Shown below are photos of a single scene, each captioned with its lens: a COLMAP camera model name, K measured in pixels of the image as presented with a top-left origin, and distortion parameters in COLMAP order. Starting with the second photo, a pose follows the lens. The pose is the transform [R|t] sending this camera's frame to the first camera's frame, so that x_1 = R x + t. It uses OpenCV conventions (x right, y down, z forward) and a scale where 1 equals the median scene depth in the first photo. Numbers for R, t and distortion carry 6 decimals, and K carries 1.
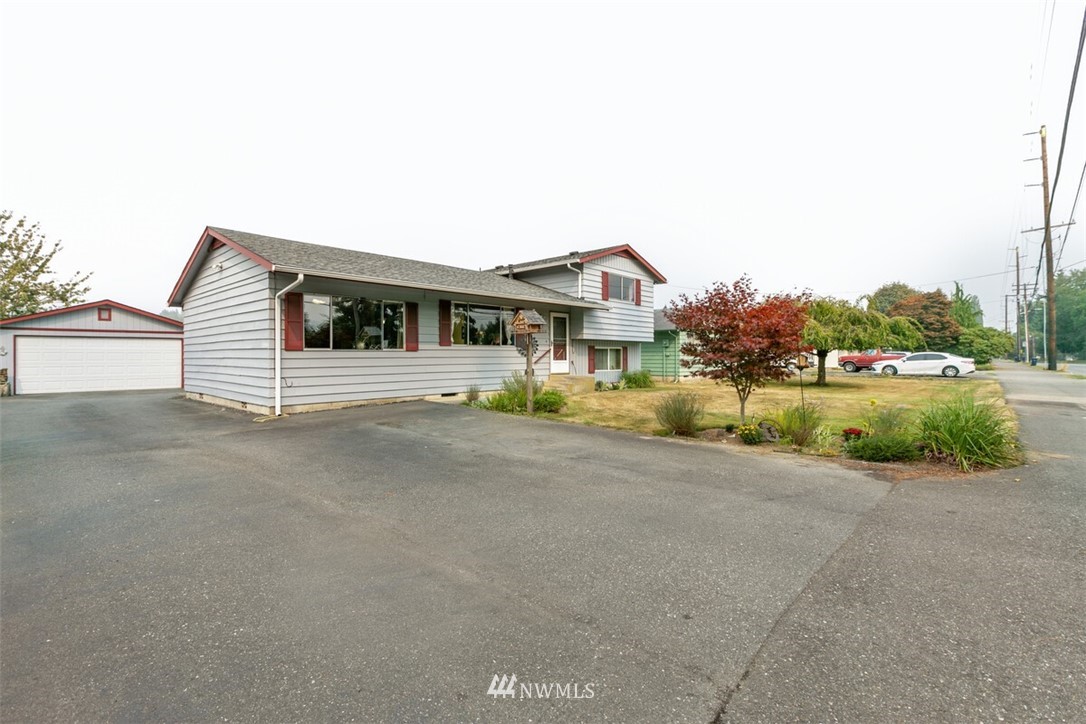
lens RADIAL K [[484.6, 0, 546.5], [0, 484.6, 360.8], [0, 0, 1]] dist [-0.000098, -0.000292]
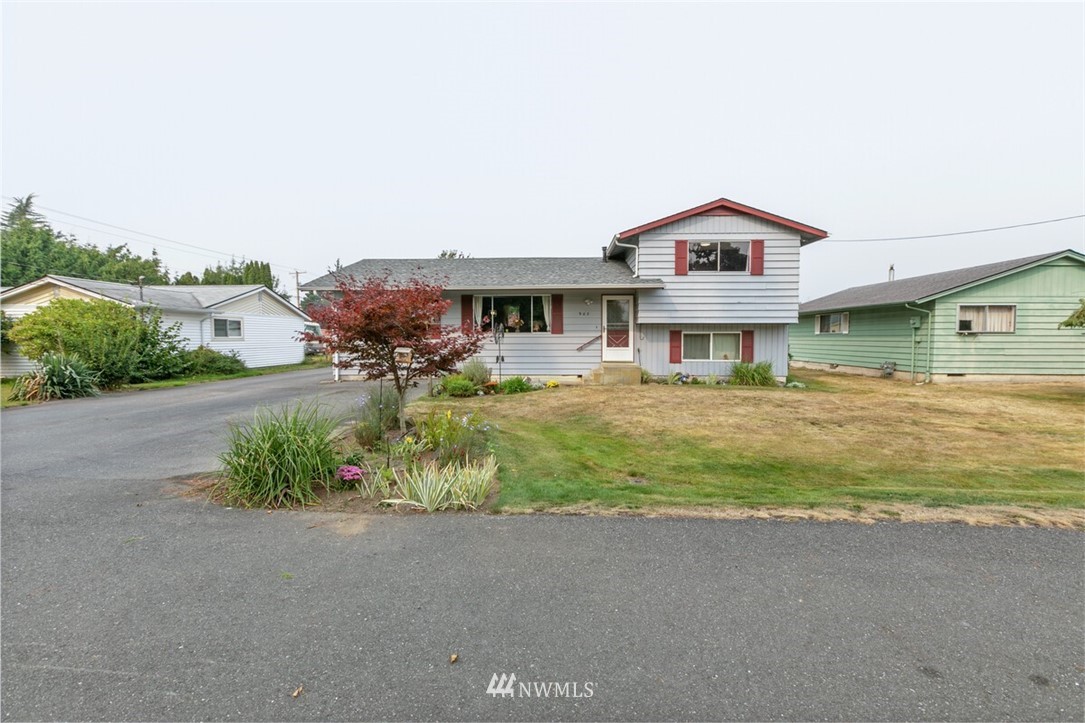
lens RADIAL K [[484.1, 0, 546.0], [0, 484.1, 360.3], [0, 0, 1]] dist [-0.000098, -0.000292]
pose [[0.647604, 0.034623, -0.761190, 0.636003], [-0.006905, 0.999193, 0.039574, -0.011785], [0.761946, -0.020373, 0.647321, 0.304307]]
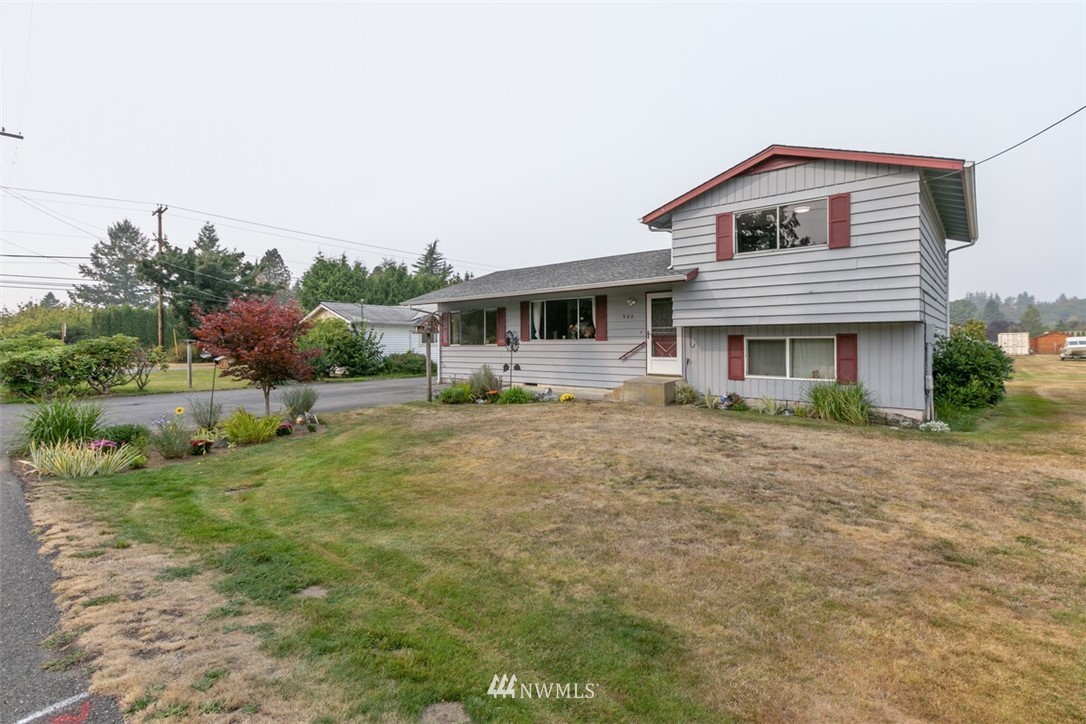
lens RADIAL K [[518.4, 0, 543.2], [0, 518.4, 339.1], [0, 0, 1]] dist [-0.004386, -0.000886]
pose [[0.026452, -0.006427, -0.999629, 0.801648], [-0.006300, 0.999958, -0.006596, -0.021788], [0.999630, 0.006472, 0.026410, 0.797097]]
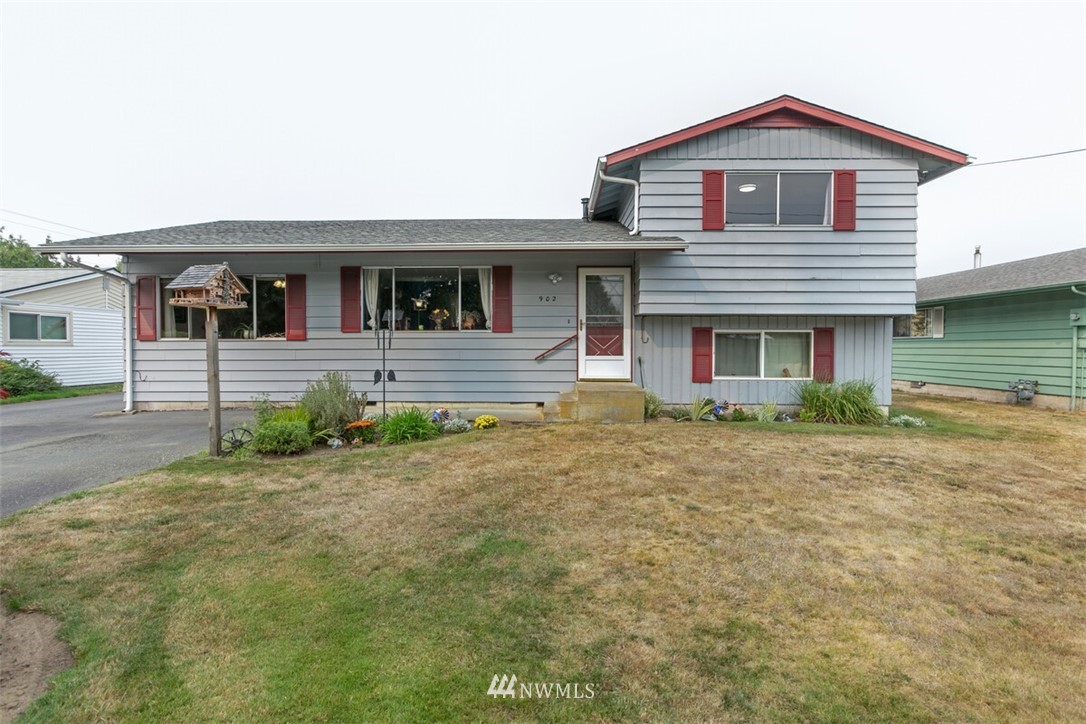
lens RADIAL K [[515.4, 0, 546.4], [0, 515.4, 358.4], [0, 0, 1]] dist [-0.004709, -0.000759]
pose [[0.658700, 0.016657, -0.752222, 0.416243], [-0.009916, 0.999860, 0.013457, -0.005128], [0.752341, -0.001405, 0.658773, 0.573220]]
